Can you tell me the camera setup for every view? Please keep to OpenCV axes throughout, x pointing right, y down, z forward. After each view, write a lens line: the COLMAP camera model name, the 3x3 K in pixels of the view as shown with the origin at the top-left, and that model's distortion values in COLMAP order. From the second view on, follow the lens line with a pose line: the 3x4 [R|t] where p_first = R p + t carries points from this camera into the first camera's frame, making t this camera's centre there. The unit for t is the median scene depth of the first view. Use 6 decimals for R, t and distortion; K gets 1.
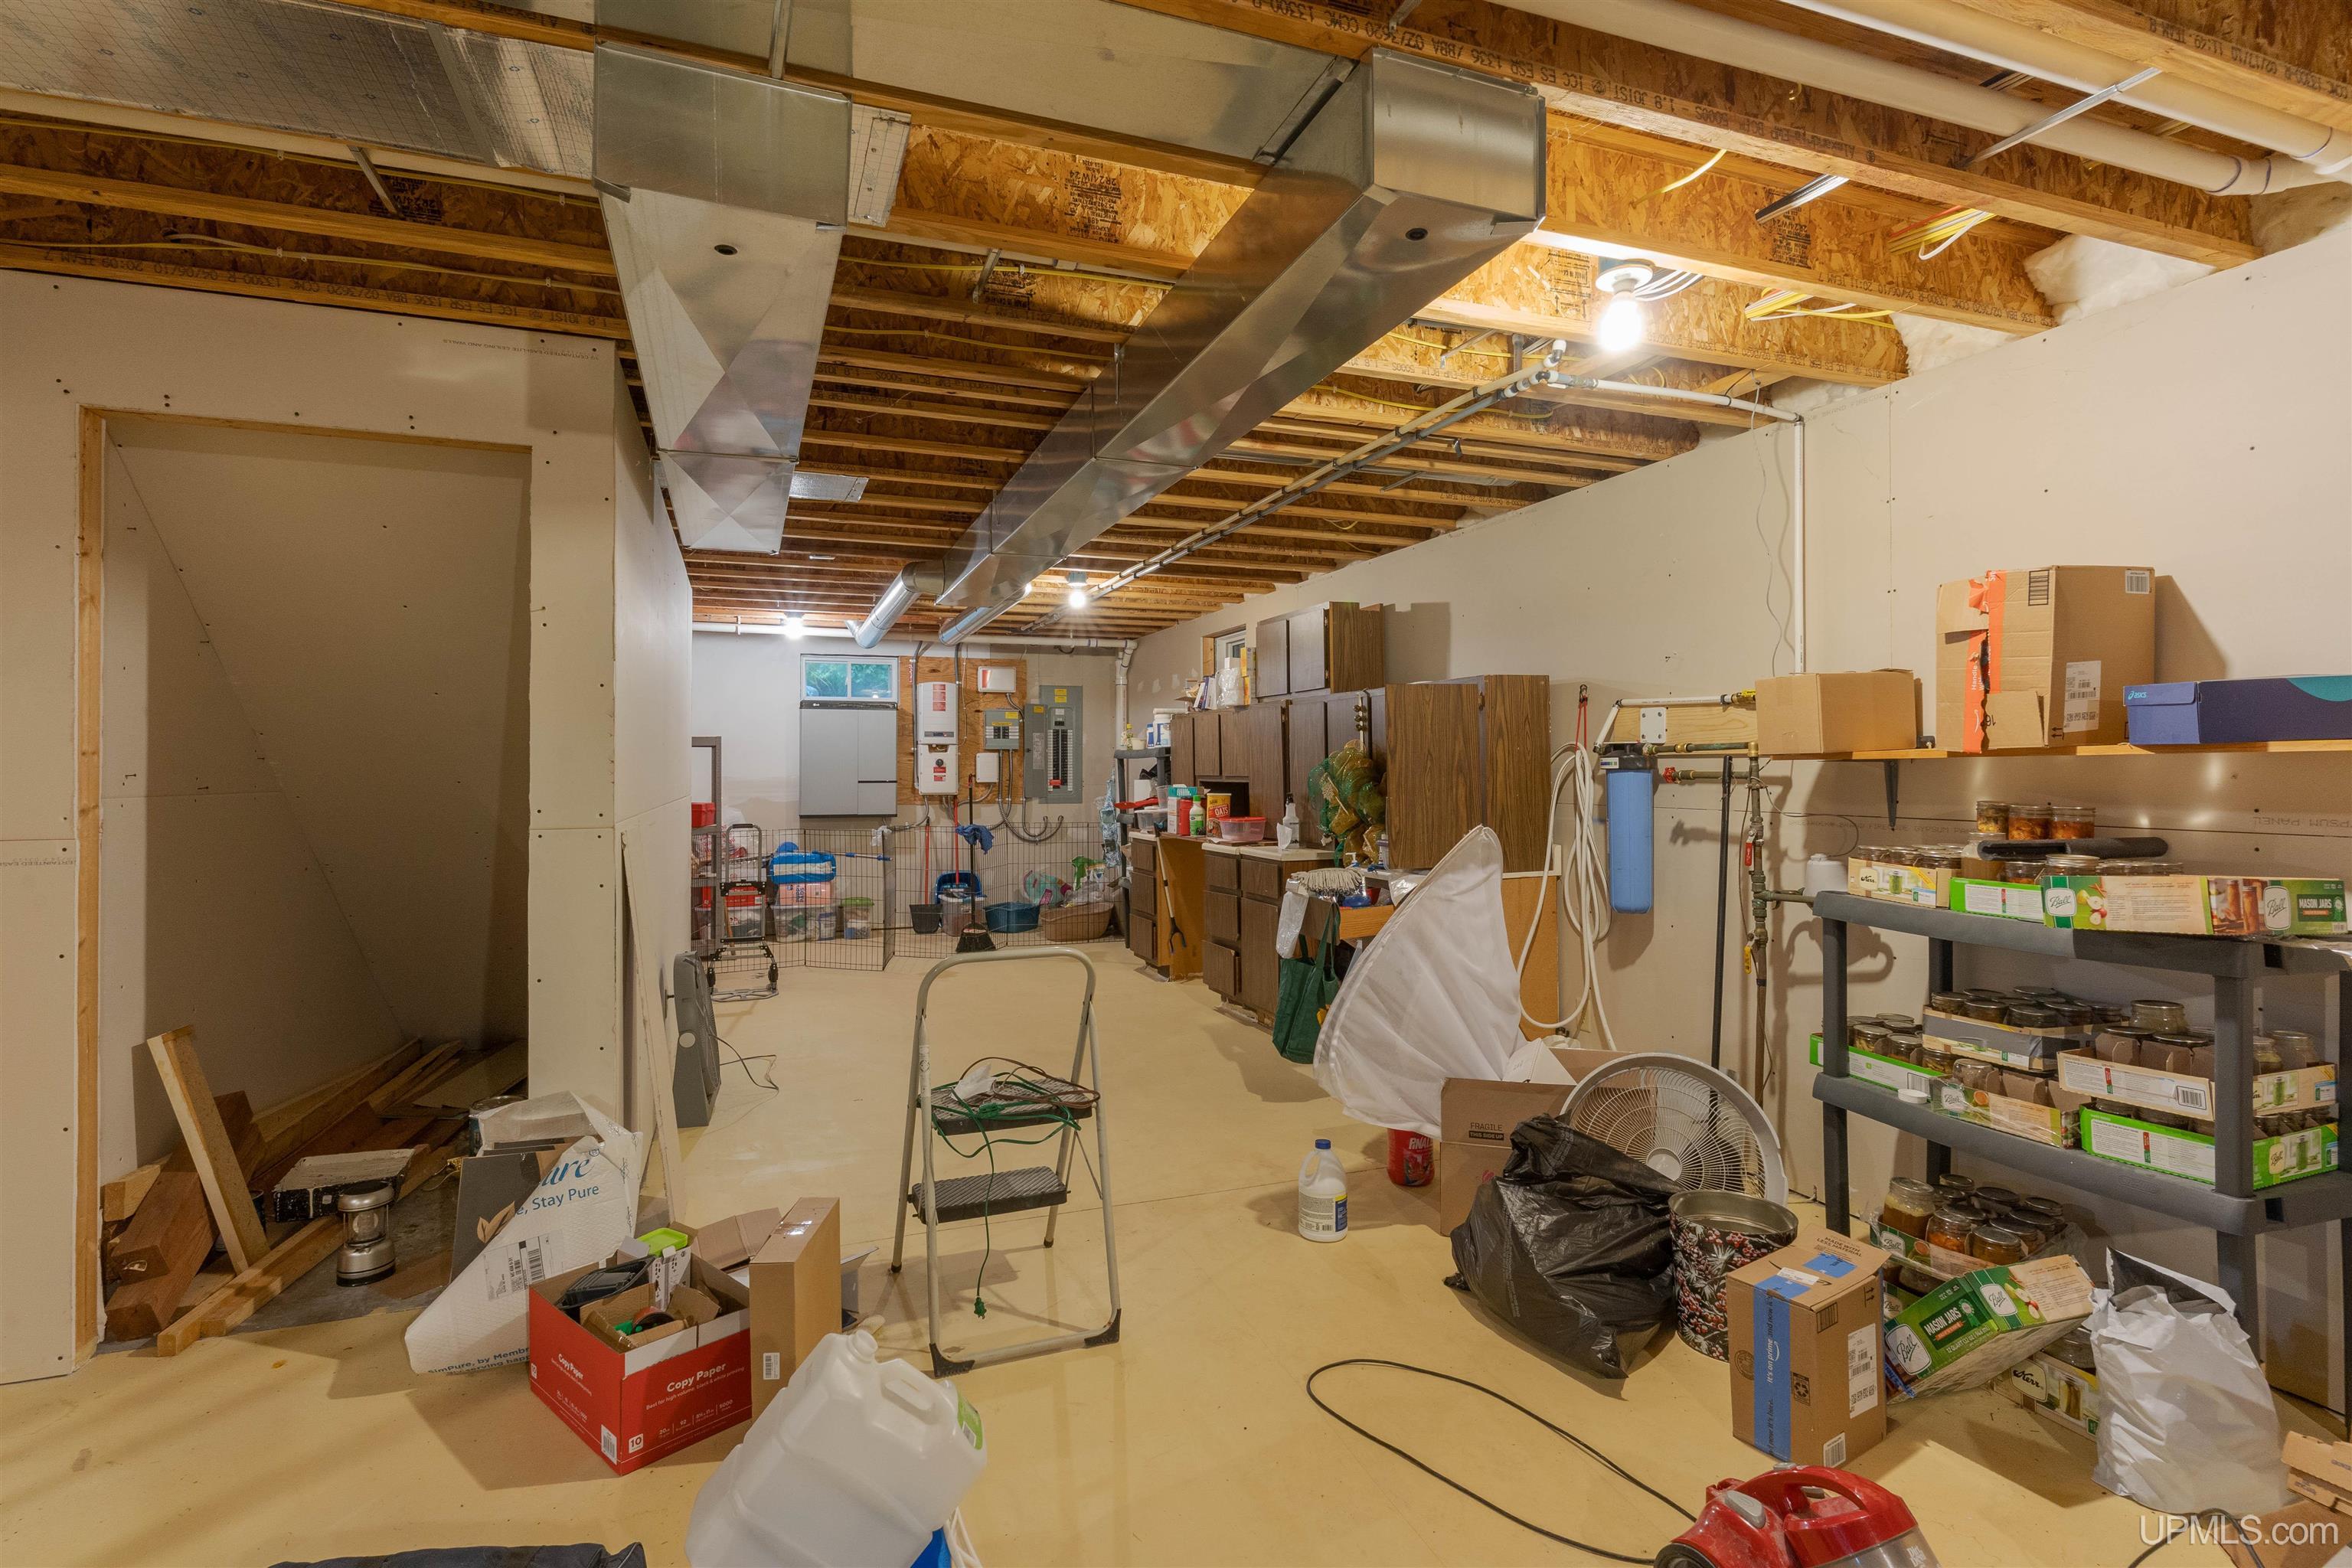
lens RADIAL K [[1131.8, 0, 1173.4], [0, 1131.8, 751.7], [0, 0, 1]] dist [0.001816, 0.000360]
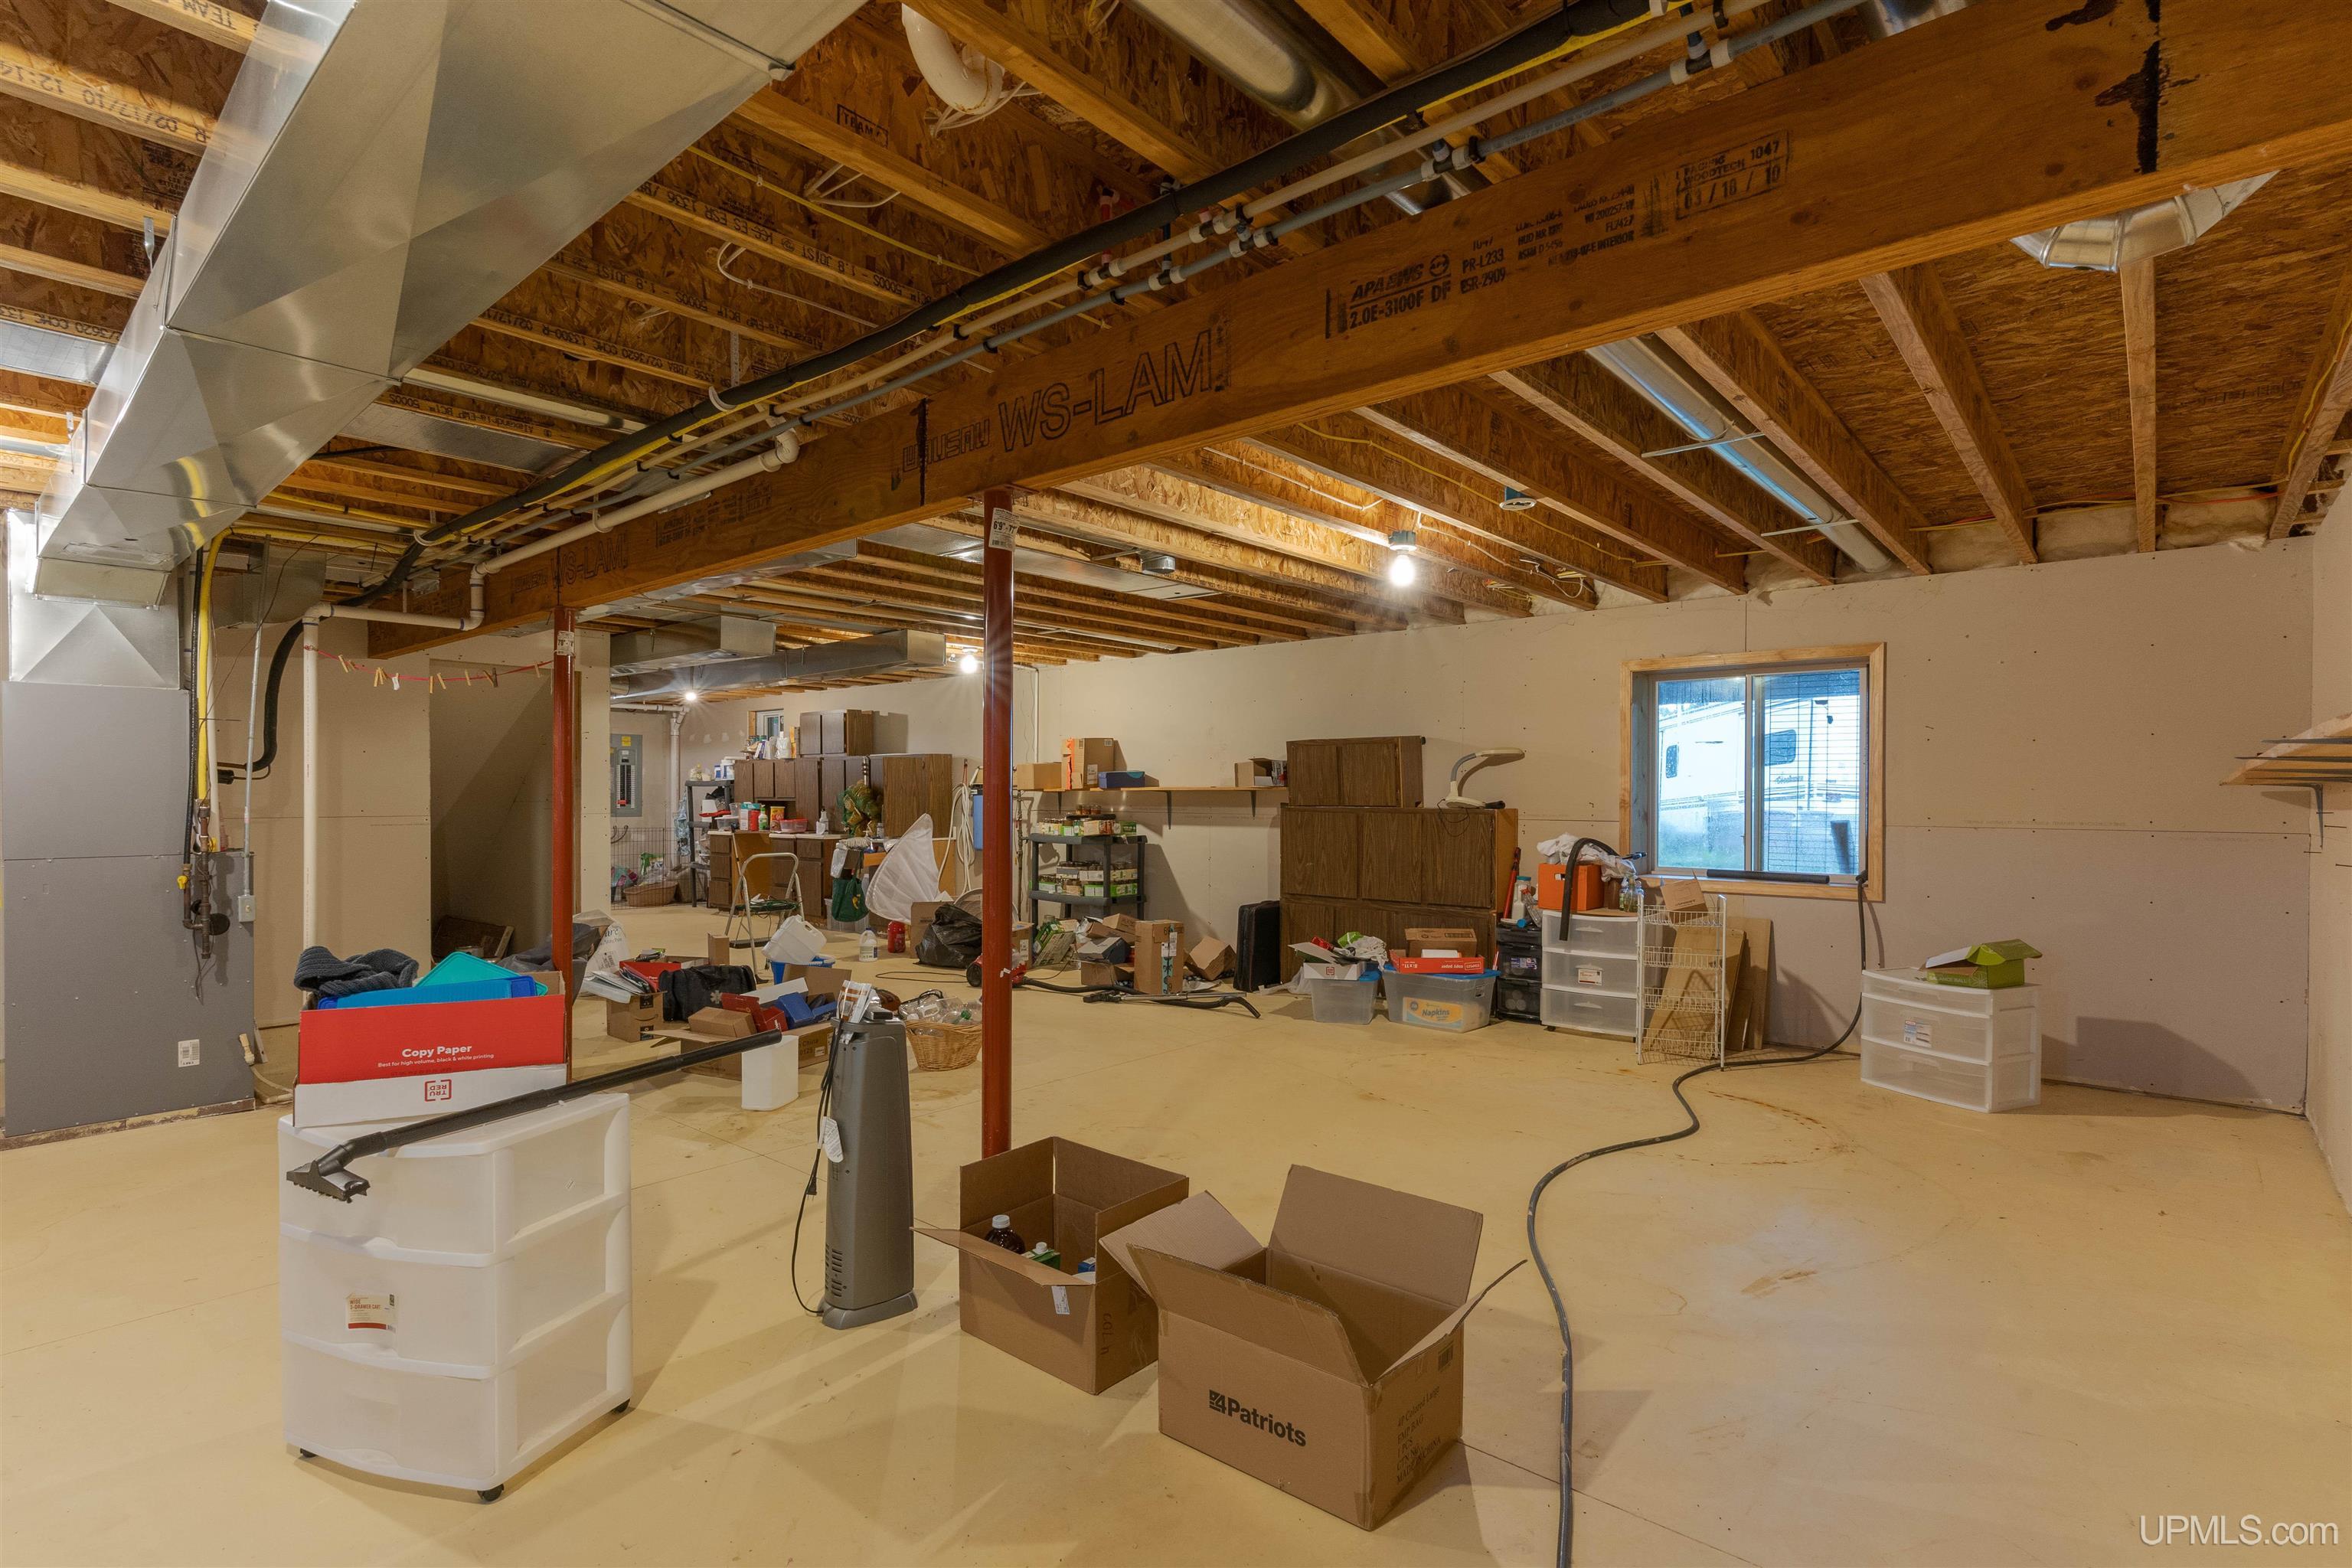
lens RADIAL K [[1131.8, 0, 1175.5], [0, 1131.8, 803.2], [0, 0, 1]] dist [0.001816, 0.000360]
pose [[0.877873, 0.001435, 0.478892, -0.272839], [-0.012489, 0.999724, 0.019899, -0.012942], [-0.478731, -0.023449, 0.877649, -0.909664]]
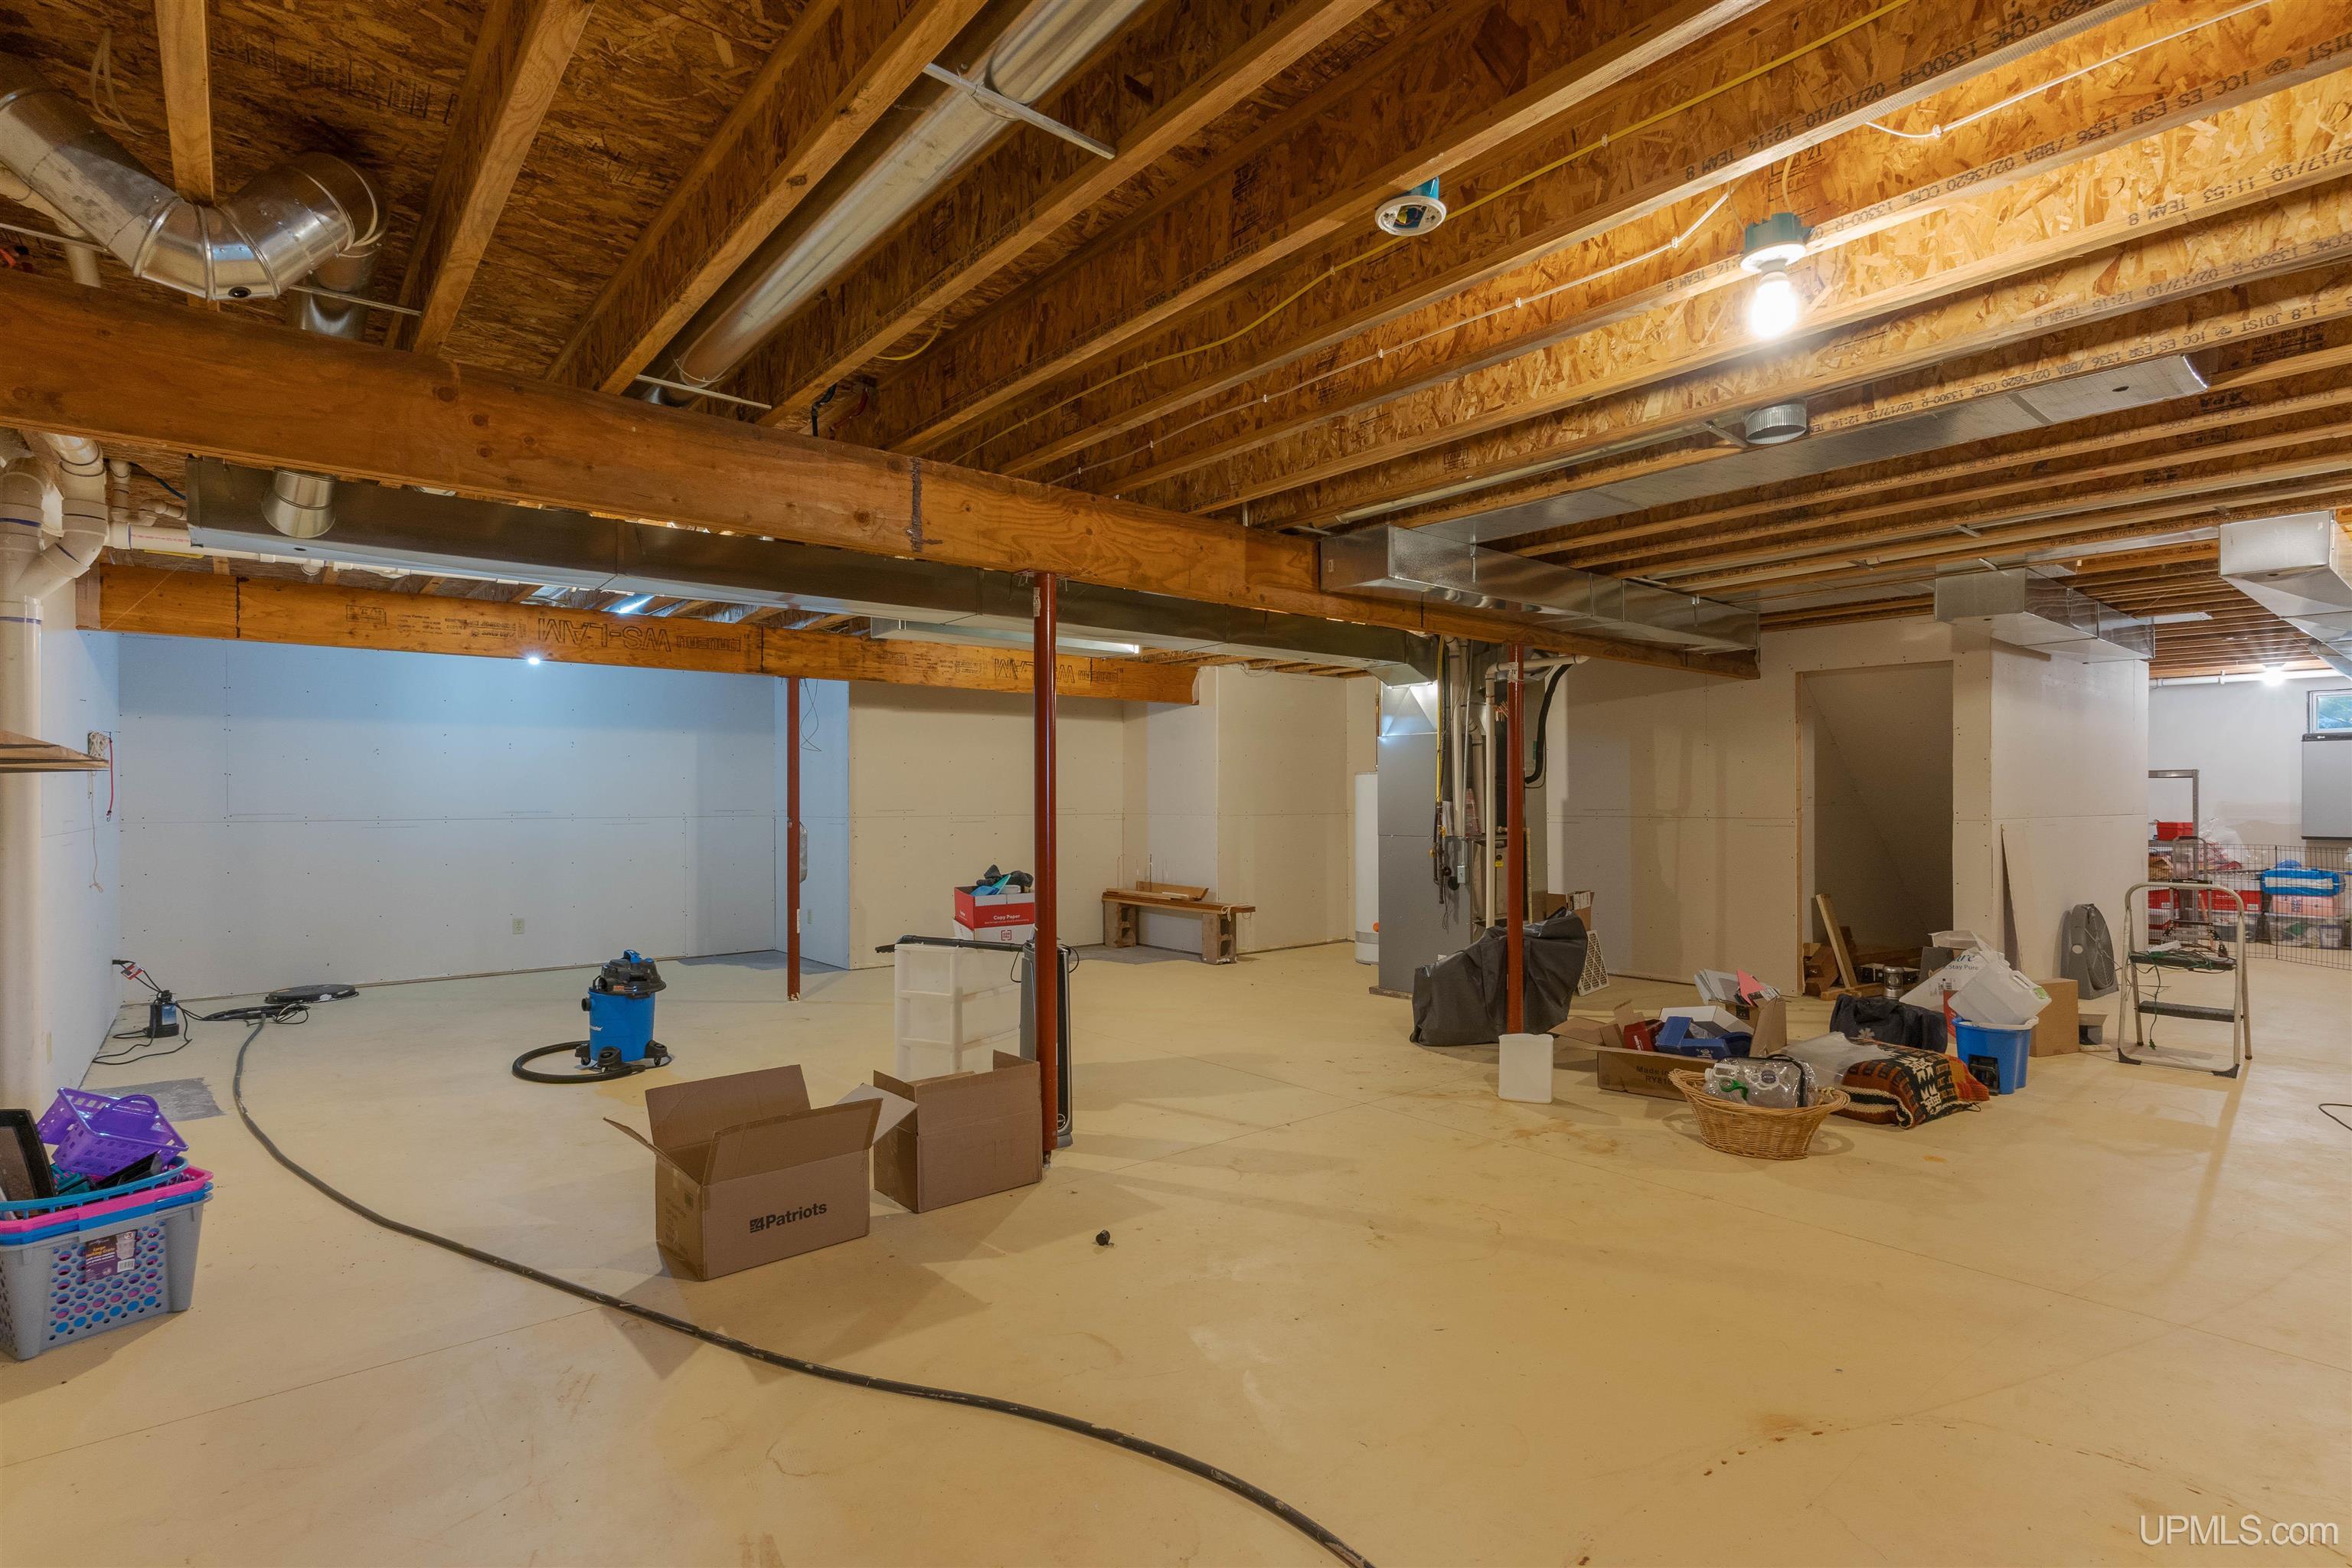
lens RADIAL K [[1131.8, 0, 1165.7], [0, 1131.8, 798.1], [0, 0, 1]] dist [0.001816, 0.000360]
pose [[0.326488, 0.002861, -0.945197, 0.511627], [0.014191, 0.999868, 0.007928, -0.009339], [0.945095, -0.016001, 0.326405, -0.602301]]
